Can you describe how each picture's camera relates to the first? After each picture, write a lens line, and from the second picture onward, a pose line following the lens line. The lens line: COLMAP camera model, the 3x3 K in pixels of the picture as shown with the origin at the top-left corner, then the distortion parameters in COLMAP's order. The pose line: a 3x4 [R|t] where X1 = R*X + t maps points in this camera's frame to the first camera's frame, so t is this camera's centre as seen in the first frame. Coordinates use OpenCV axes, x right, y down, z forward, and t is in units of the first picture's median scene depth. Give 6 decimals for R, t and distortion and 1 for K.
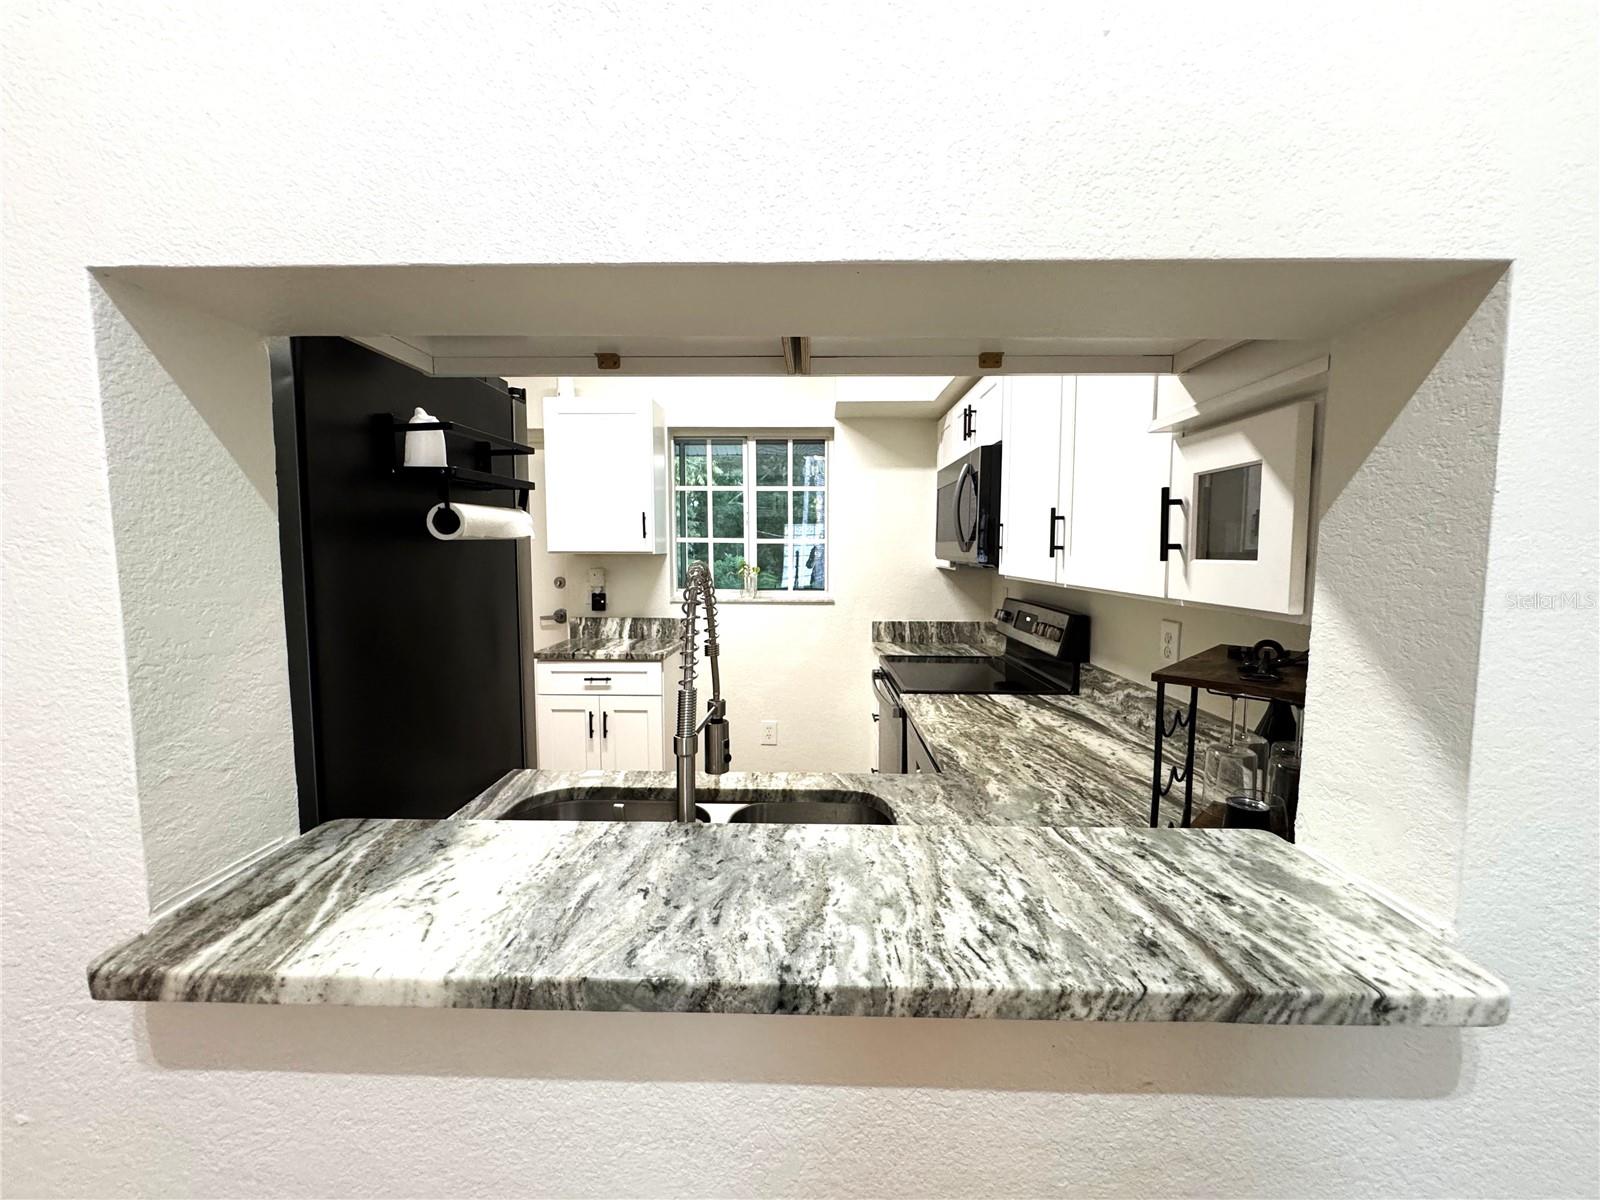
lens RADIAL K [[644.4, 0, 791.4], [0, 644.4, 597.1], [0, 0, 1]] dist [0.000636, 0.000068]
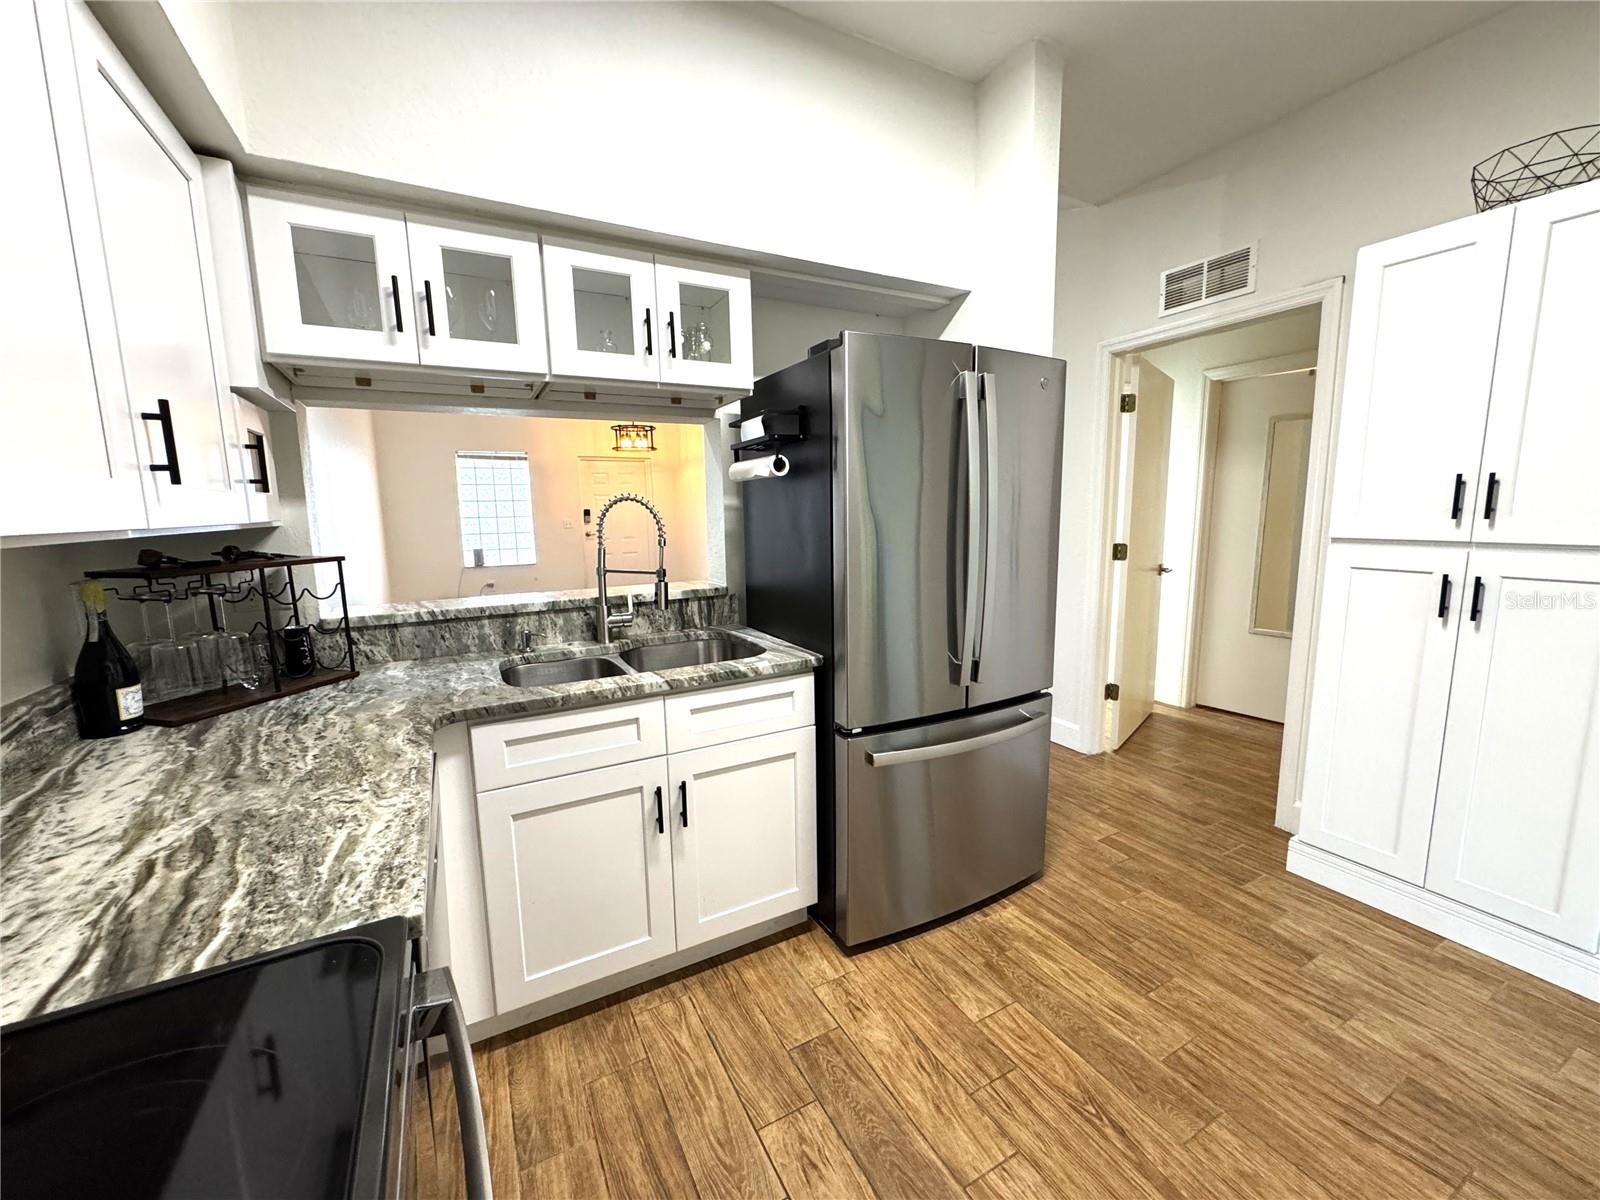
lens RADIAL K [[644.4, 0, 801.6], [0, 644.4, 598.7], [0, 0, 1]] dist [0.000636, 0.000068]
pose [[-0.862278, 0.084011, -0.499419, 0.214359], [-0.023103, 0.978593, 0.204506, -0.094959], [0.505908, 0.187879, -0.841878, 1.851667]]
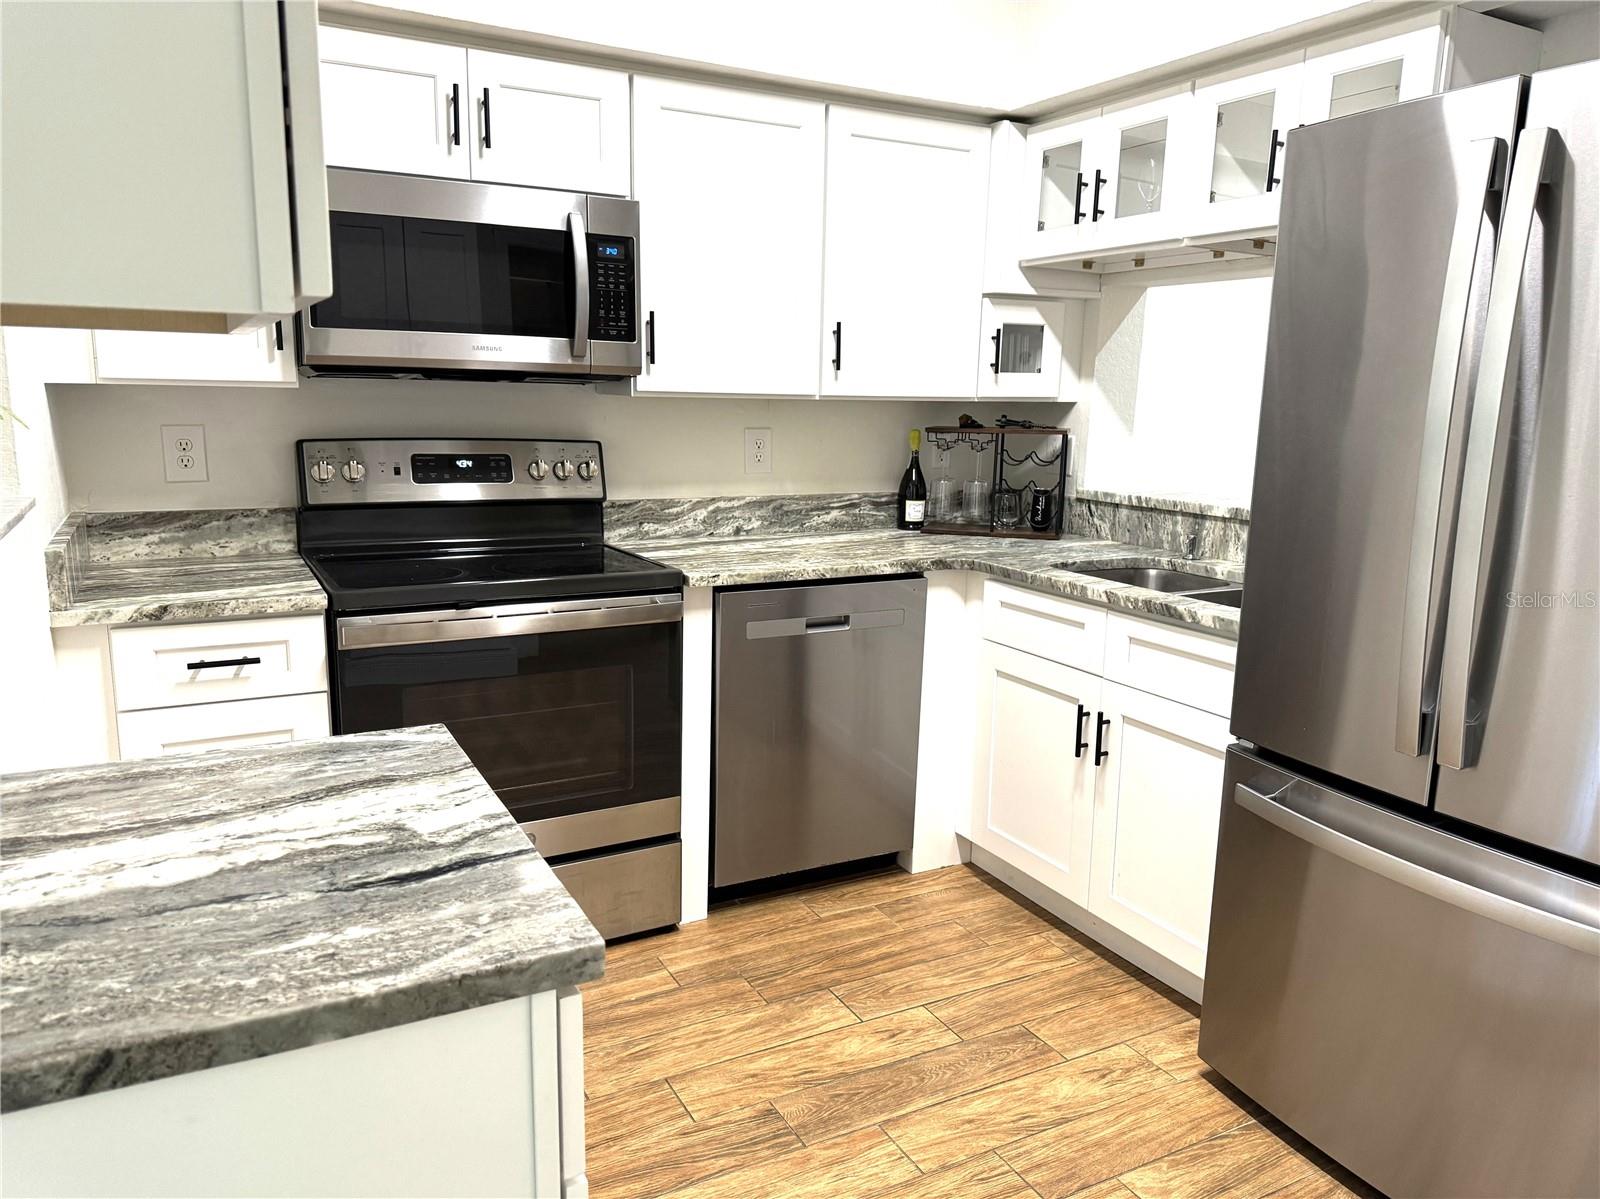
lens RADIAL K [[1140.4, 0, 792.5], [0, 1140.4, 606.1], [0, 0, 1]] dist [0.067957, -0.085639]
pose [[-0.495091, -0.176874, 0.850647, -1.234891], [0.043830, 0.972728, 0.227768, -0.116366], [-0.867735, 0.150050, -0.473837, 2.042515]]
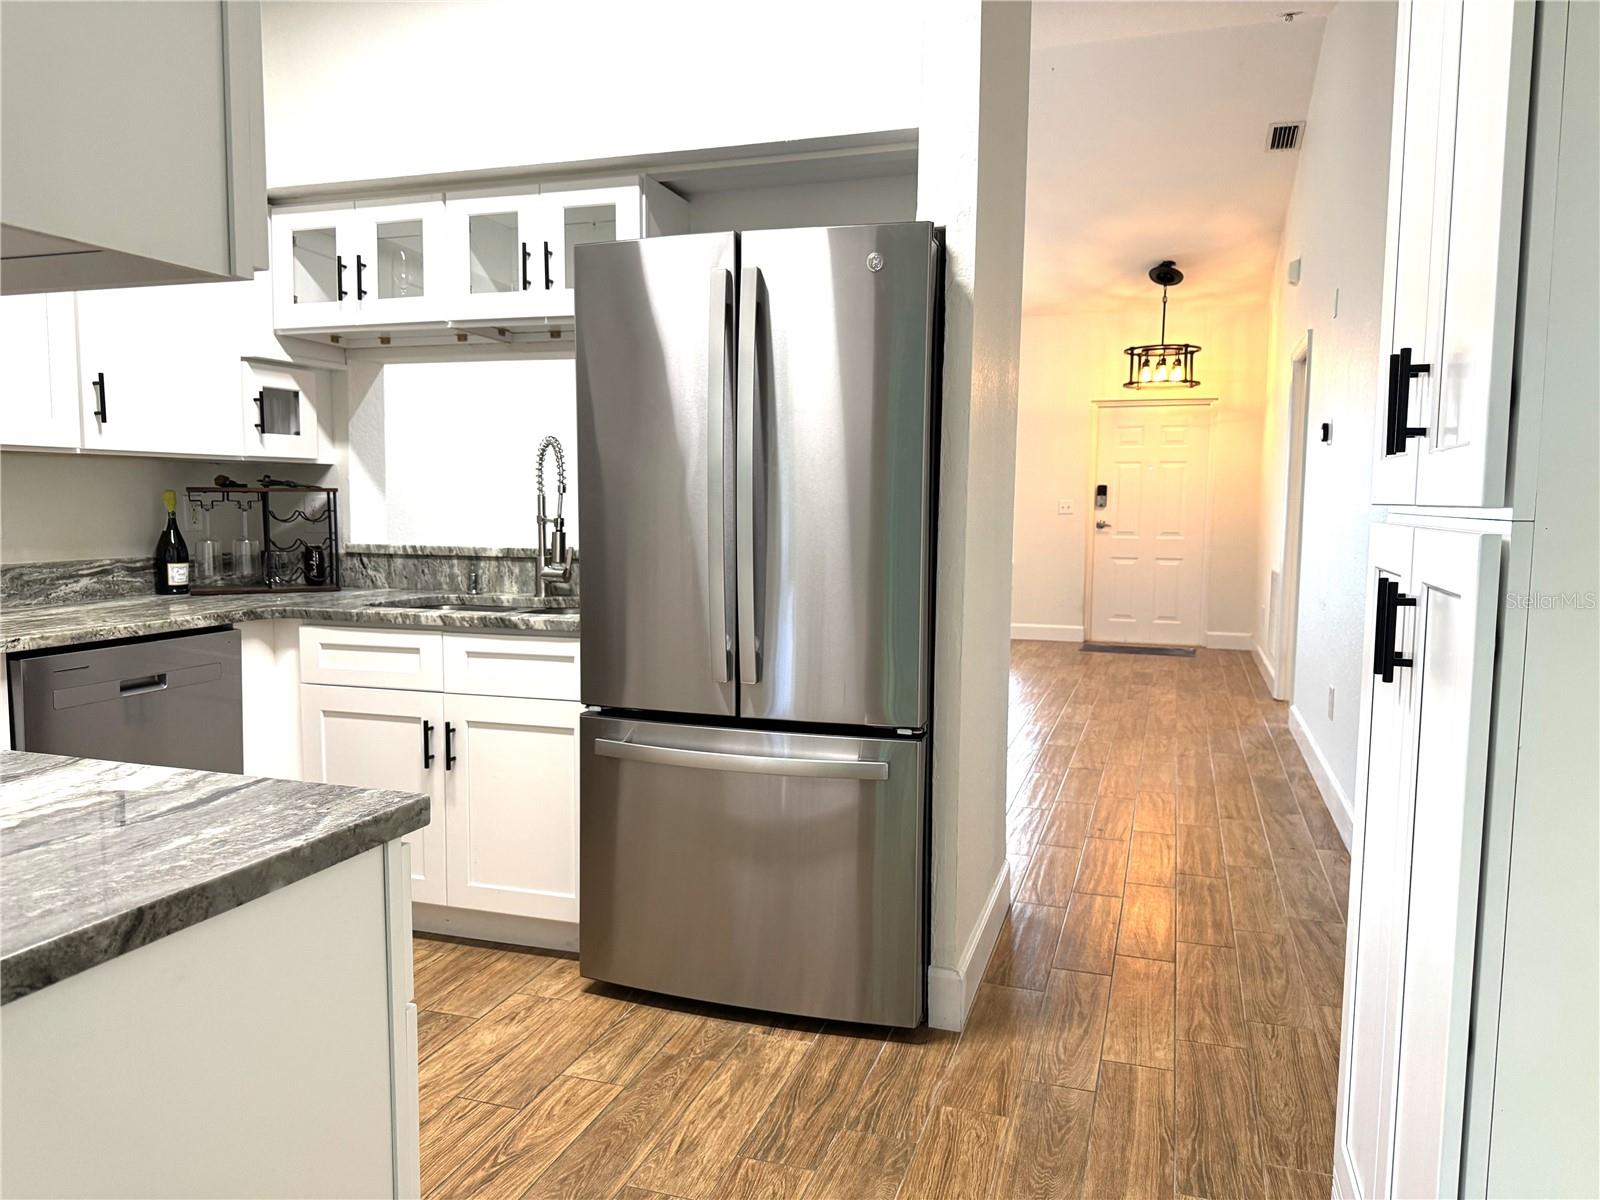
lens RADIAL K [[1140.4, 0, 796.9], [0, 1140.4, 608.0], [0, 0, 1]] dist [0.067957, -0.085639]
pose [[-0.957211, -0.036811, 0.287039, -1.162043], [0.012126, 0.985904, 0.166872, -0.065299], [-0.289136, 0.163212, -0.943272, 2.462682]]
